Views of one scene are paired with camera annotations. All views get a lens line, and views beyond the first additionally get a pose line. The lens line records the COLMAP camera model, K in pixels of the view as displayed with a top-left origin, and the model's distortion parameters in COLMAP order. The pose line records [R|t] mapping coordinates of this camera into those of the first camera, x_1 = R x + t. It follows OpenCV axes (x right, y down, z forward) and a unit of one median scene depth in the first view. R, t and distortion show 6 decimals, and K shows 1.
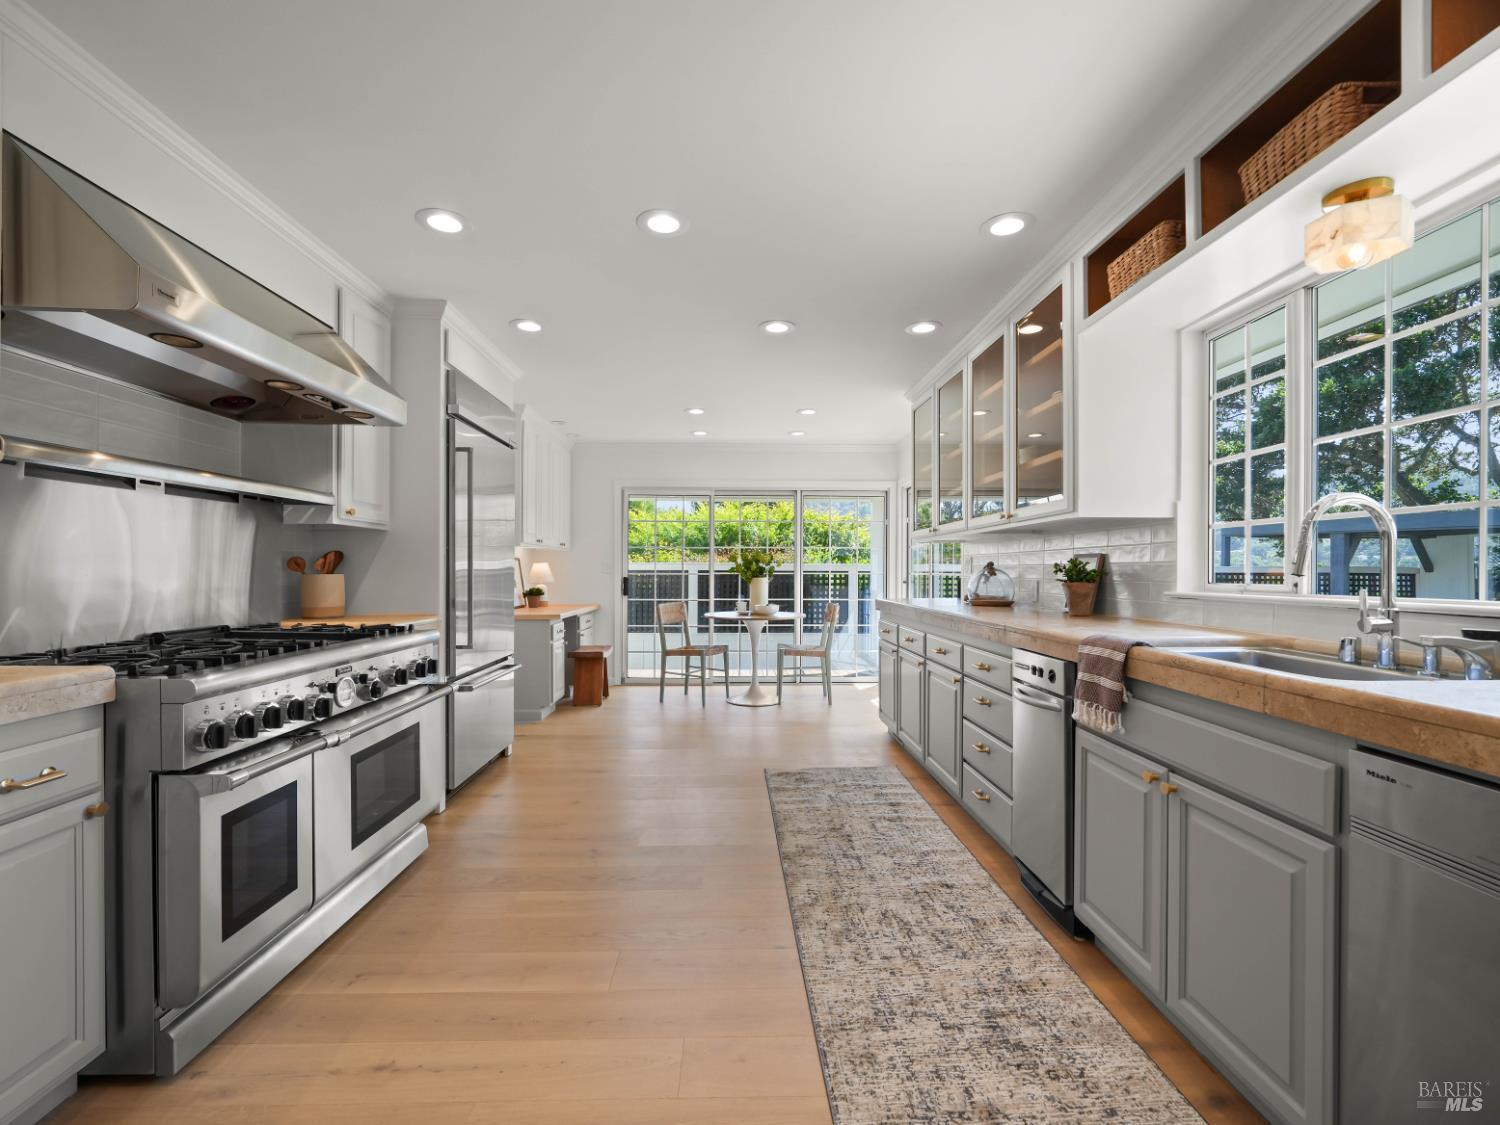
lens RADIAL K [[623.2, 0, 745.9], [0, 623.2, 567.1], [0, 0, 1]] dist [-0.015667, -0.000335]
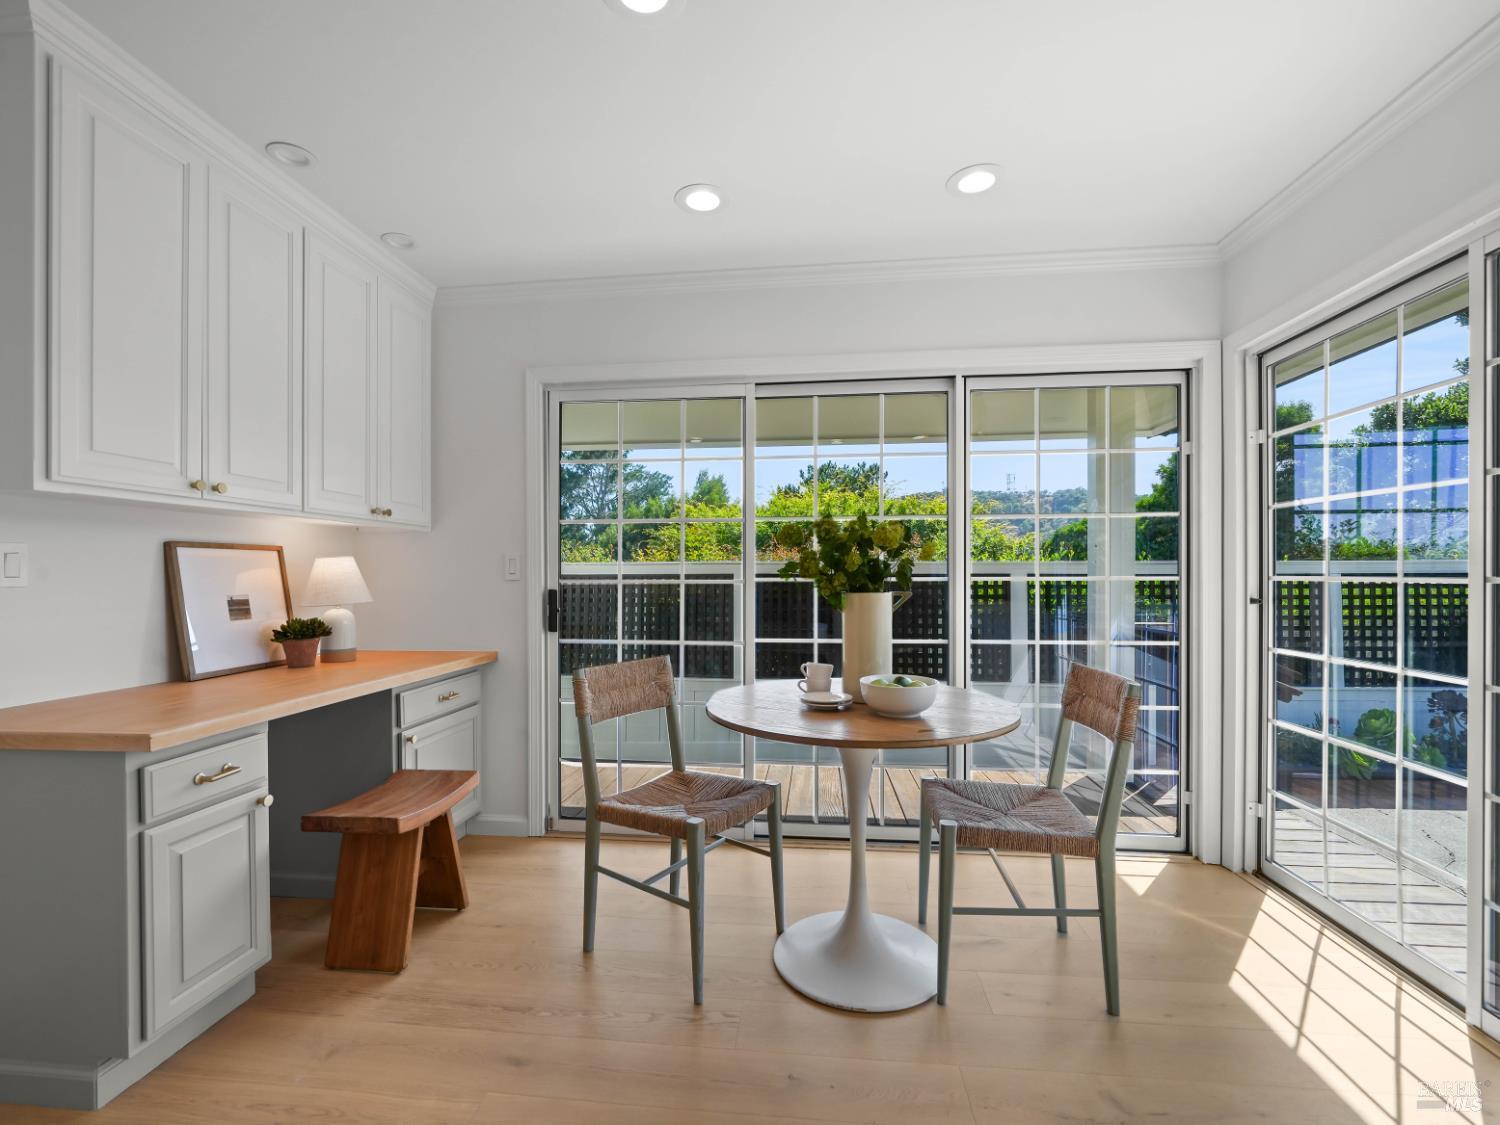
lens RADIAL K [[623.2, 0, 745.9], [0, 623.2, 567.1], [0, 0, 1]] dist [-0.015667, -0.000335]
pose [[0.990739, -0.006874, -0.135606, 0.000275], [0.005710, 0.999943, -0.008973, 0.005206], [0.135660, 0.008116, 0.990722, 0.609291]]
